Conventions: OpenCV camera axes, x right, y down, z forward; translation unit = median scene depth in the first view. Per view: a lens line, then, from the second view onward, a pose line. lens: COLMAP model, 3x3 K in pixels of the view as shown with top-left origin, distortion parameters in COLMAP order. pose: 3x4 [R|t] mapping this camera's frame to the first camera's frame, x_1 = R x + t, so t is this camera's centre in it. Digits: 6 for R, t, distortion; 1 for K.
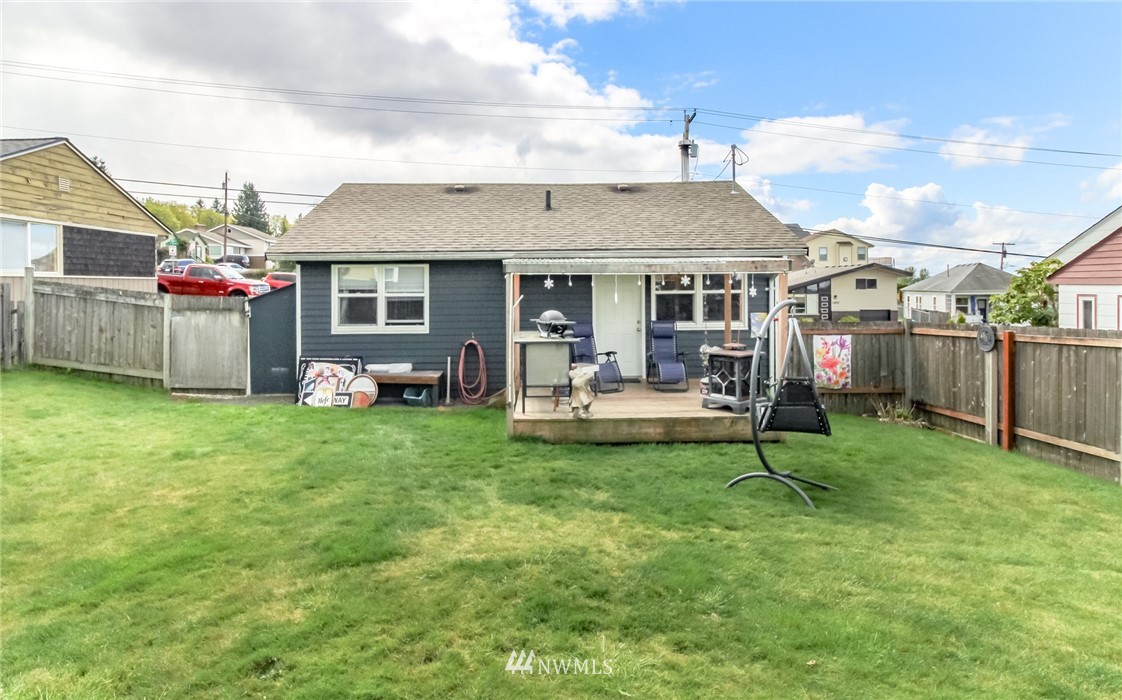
lens RADIAL K [[640.3, 0, 561.0], [0, 640.3, 350.0], [0, 0, 1]] dist [0.001265, -0.000849]
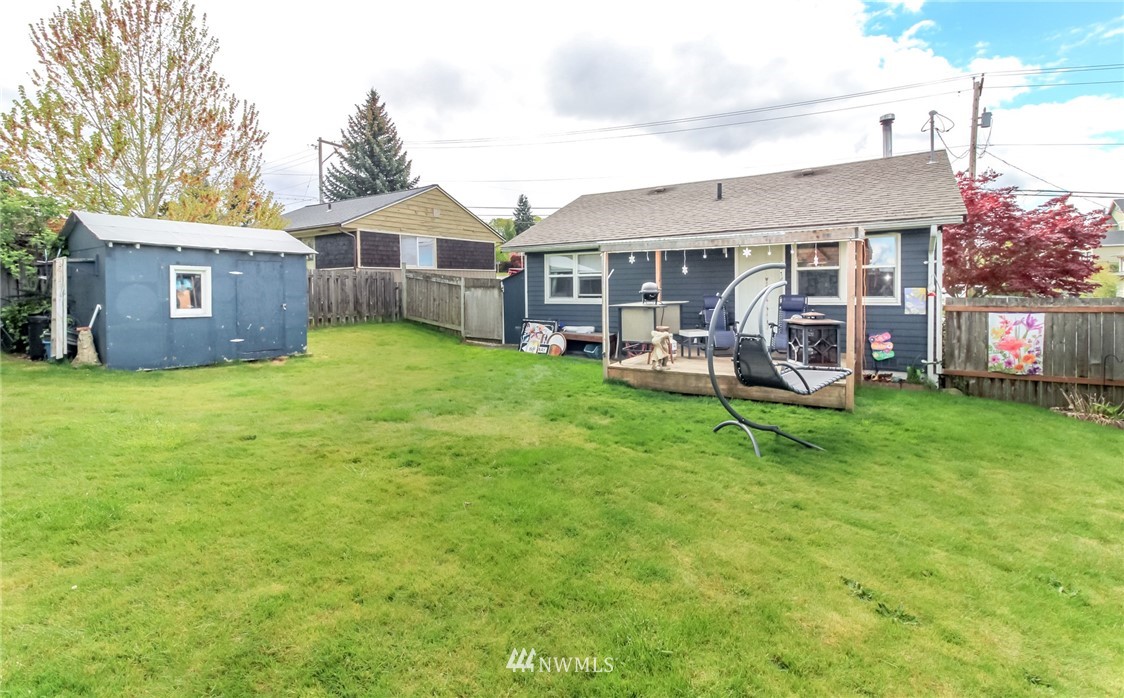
lens RADIAL K [[520.7, 0, 530.0], [0, 520.7, 350.0], [0, 0, 1]] dist [0.000693, -0.001009]
pose [[0.821852, 0.066071, -0.565857, 0.281334], [-0.045348, 0.997687, 0.050629, 0.021267], [0.567893, -0.015949, 0.822948, 0.032829]]
